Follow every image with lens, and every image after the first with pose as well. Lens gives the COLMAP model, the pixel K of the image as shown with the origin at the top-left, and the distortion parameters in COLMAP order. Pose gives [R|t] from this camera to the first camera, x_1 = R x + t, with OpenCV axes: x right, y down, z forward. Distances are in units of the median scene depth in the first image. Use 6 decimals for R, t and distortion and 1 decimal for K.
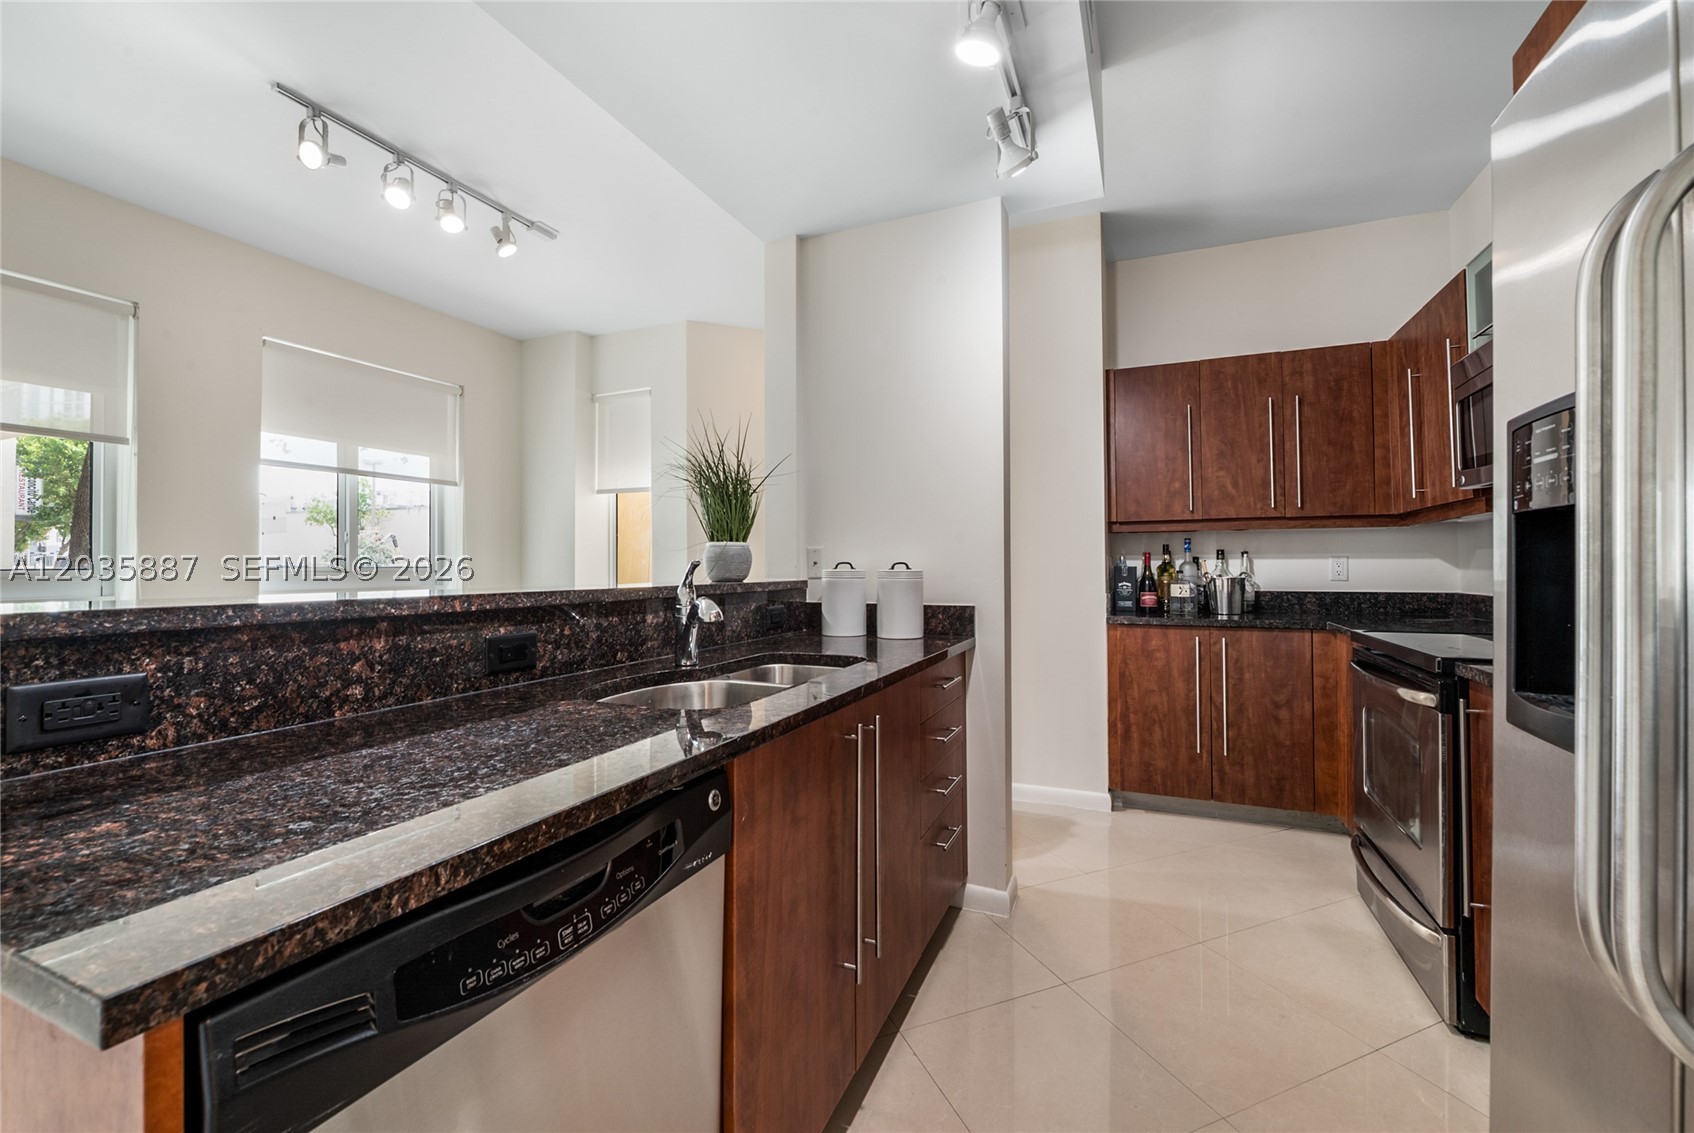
lens RADIAL K [[687.6, 0, 849.4], [0, 687.6, 555.7], [0, 0, 1]] dist [-0.009880, -0.000313]
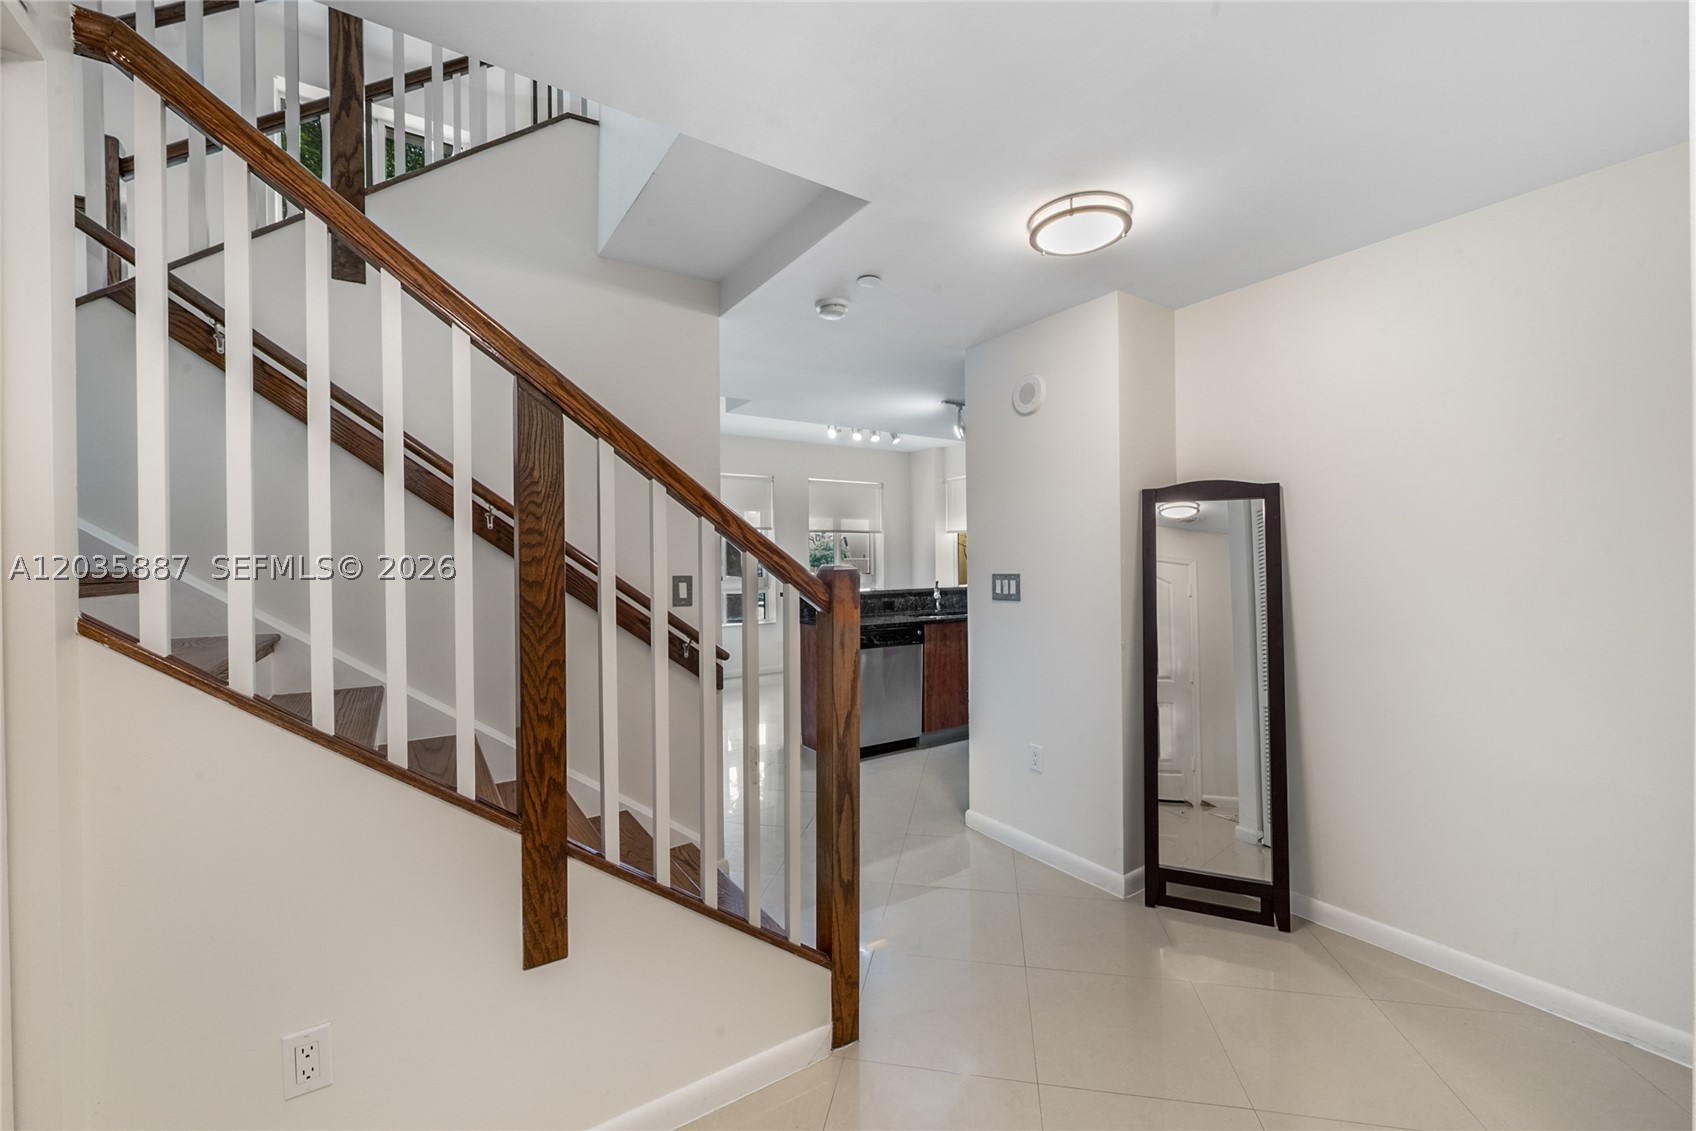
lens RADIAL K [[685.2, 0, 848.0], [0, 685.2, 565.5], [0, 0, 1]] dist [-0.000255, -0.000092]
pose [[0.836487, 0.000350, -0.547986, 1.400768], [0.013784, 0.999670, 0.021679, -0.165887], [0.547813, -0.025688, 0.836206, -2.299898]]
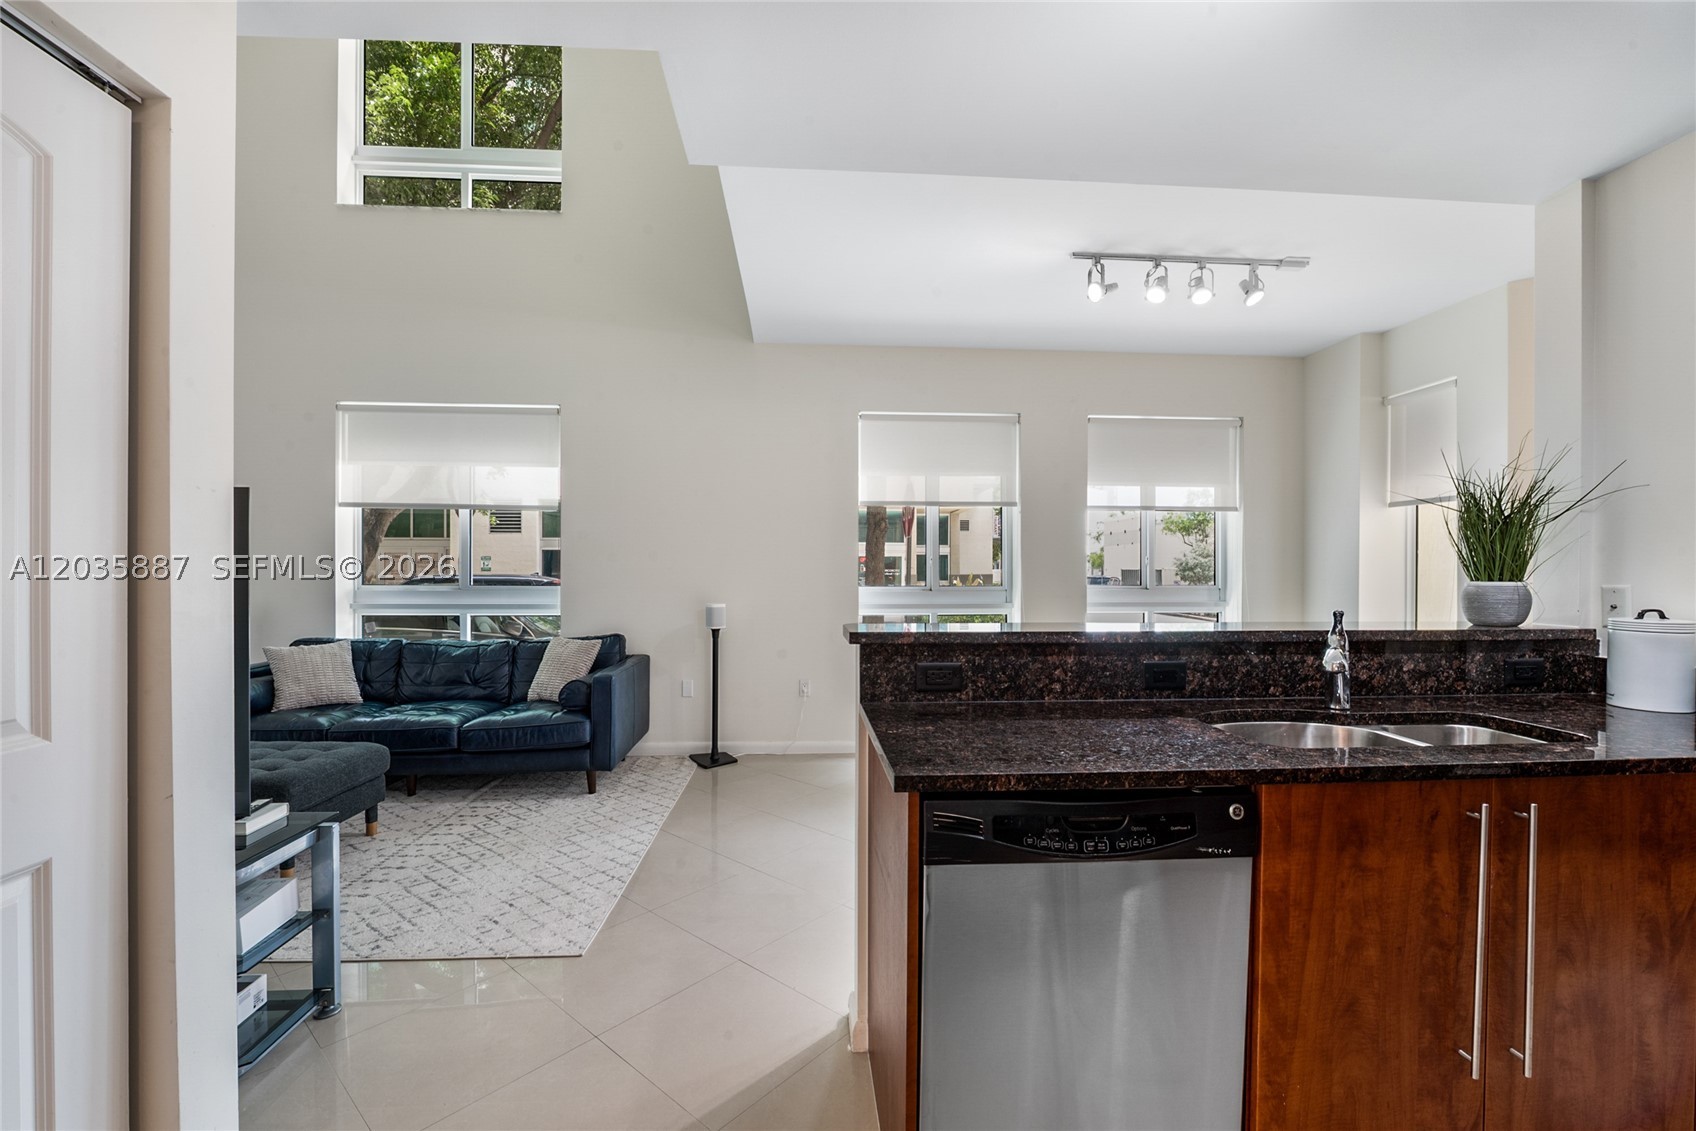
lens RADIAL K [[698.7, 0, 853.4], [0, 698.7, 587.6], [0, 0, 1]] dist [-0.001560, -0.000275]
pose [[0.460648, 0.024663, -0.887240, 0.415937], [0.010978, 0.999379, 0.033479, -0.078813], [0.887515, -0.025162, 0.460091, -0.157291]]
